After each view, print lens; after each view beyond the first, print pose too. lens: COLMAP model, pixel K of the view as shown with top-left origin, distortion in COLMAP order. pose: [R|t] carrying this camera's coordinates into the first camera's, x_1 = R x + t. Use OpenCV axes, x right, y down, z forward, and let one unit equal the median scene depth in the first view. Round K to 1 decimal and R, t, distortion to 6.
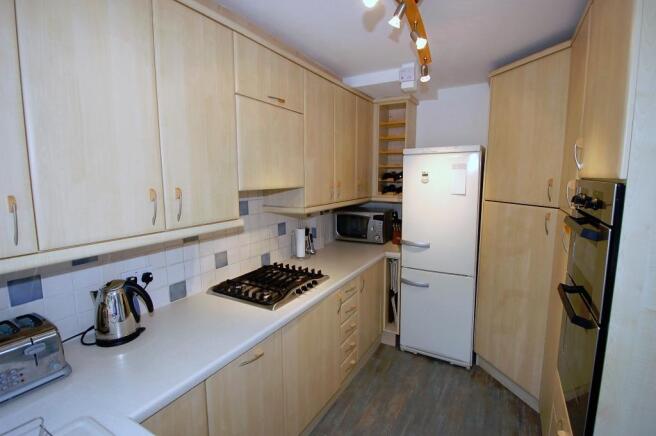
lens RADIAL K [[302.1, 0, 326.6], [0, 302.1, 216.8], [0, 0, 1]] dist [0.003682, 0.000161]
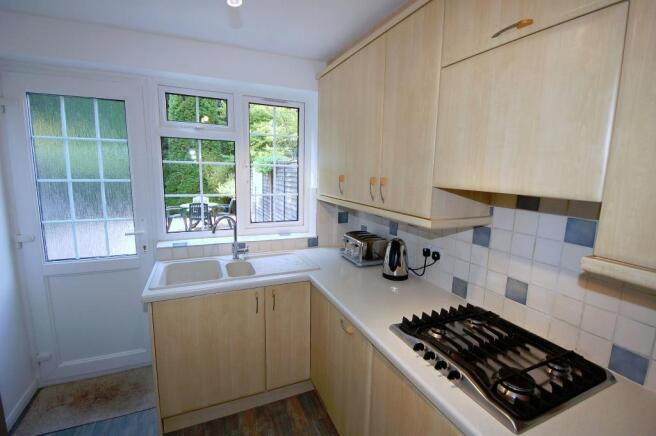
lens RADIAL K [[302.1, 0, 330.1], [0, 302.1, 215.4], [0, 0, 1]] dist [0.003682, 0.000161]
pose [[-0.594690, 0.106013, -0.796935, 0.492663], [-0.124338, 0.967213, 0.221448, -0.140716], [0.794282, 0.230782, -0.562010, 1.107484]]
